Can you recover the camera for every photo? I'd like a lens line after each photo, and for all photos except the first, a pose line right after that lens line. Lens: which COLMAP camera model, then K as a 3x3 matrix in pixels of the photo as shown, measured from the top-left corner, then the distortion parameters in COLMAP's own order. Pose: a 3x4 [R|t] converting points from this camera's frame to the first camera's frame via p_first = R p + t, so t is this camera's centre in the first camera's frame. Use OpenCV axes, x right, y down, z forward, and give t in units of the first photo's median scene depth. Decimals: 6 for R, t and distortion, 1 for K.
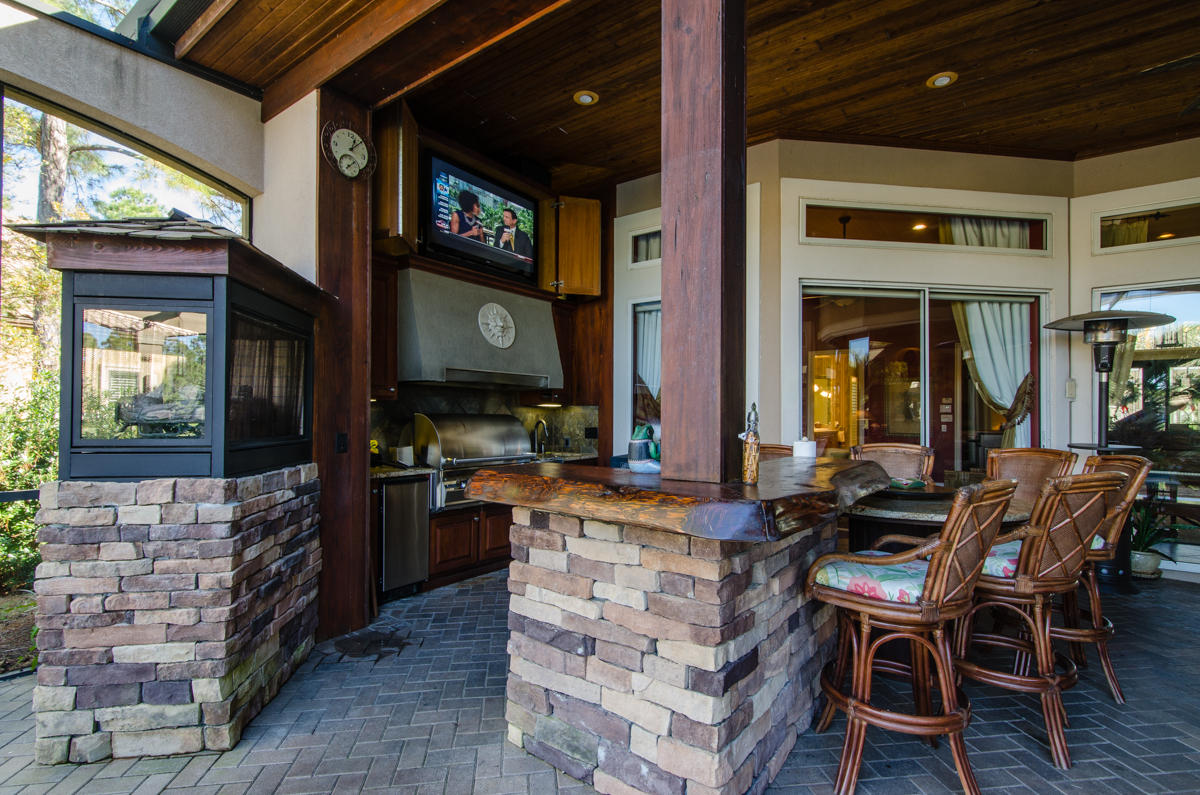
lens RADIAL K [[560.3, 0, 600.0], [0, 560.3, 397.5], [0, 0, 1]] dist [-0.000448, -0.000229]
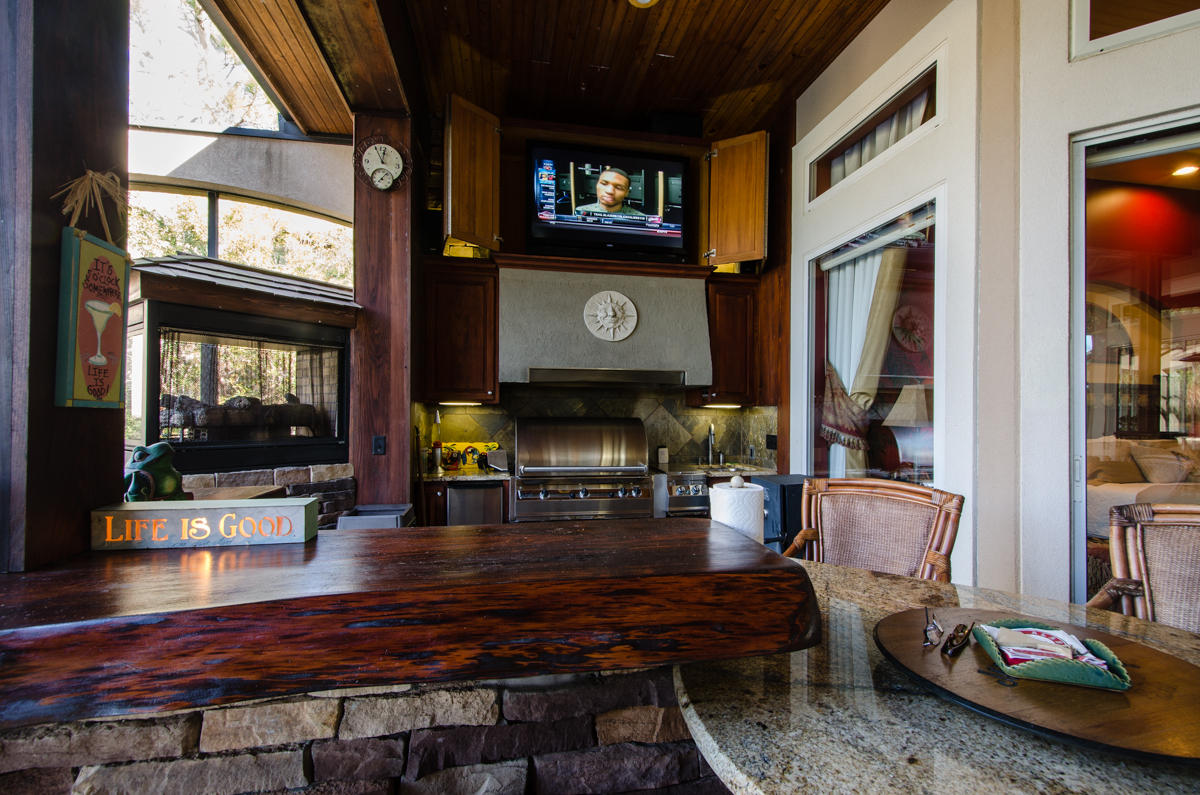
lens RADIAL K [[523.1, 0, 604.1], [0, 523.1, 405.8], [0, 0, 1]] dist [0.009913, -0.000024]
pose [[0.738442, -0.011849, -0.674212, 0.356542], [0.020633, 0.999774, 0.005028, 0.007214], [0.674001, -0.017624, 0.738520, 0.388712]]
